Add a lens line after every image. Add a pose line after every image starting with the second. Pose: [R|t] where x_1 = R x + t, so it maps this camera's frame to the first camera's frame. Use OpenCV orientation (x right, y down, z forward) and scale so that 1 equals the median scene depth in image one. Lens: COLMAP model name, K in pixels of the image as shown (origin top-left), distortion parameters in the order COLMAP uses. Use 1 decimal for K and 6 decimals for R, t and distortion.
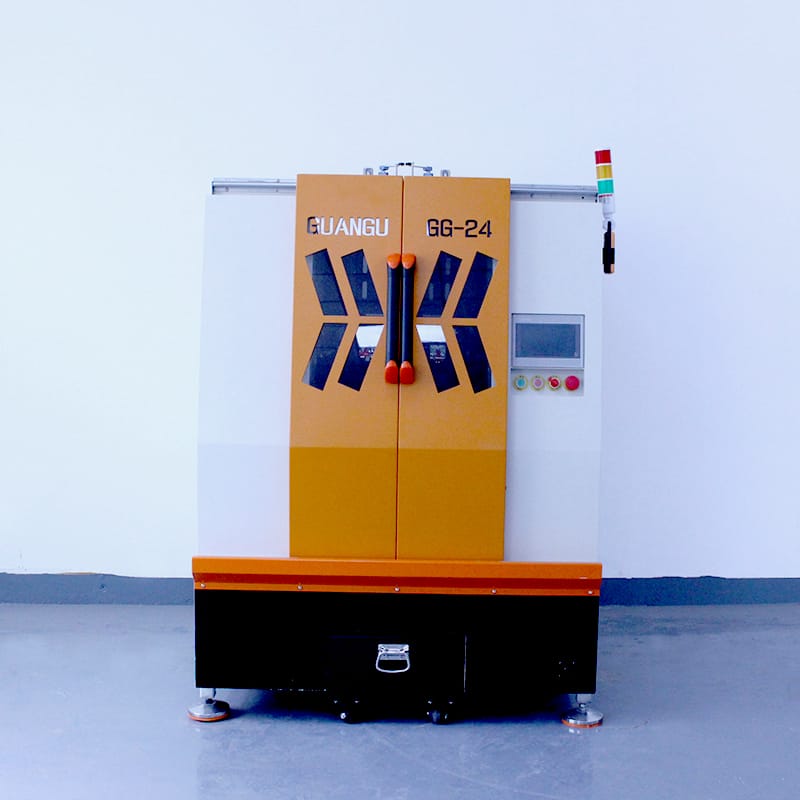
lens RADIAL K [[1144.0, 0, 416.8], [0, 1144.0, 426.6], [0, 0, 1]] dist [-0.020964, 0.000849]
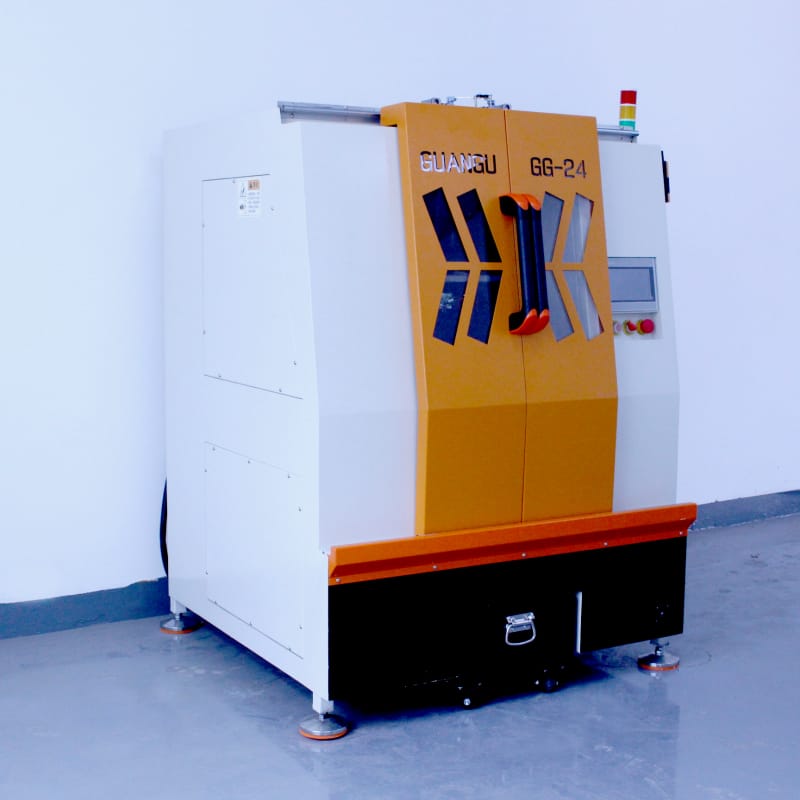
lens RADIAL K [[1300.6, 0, 432.5], [0, 1300.6, 401.4], [0, 0, 1]] dist [-0.013811, -0.057545]
pose [[0.857610, -0.071077, 0.509366, -0.608946], [0.062491, 0.997467, 0.033971, -0.023070], [-0.510490, 0.002696, 0.859879, 0.125311]]
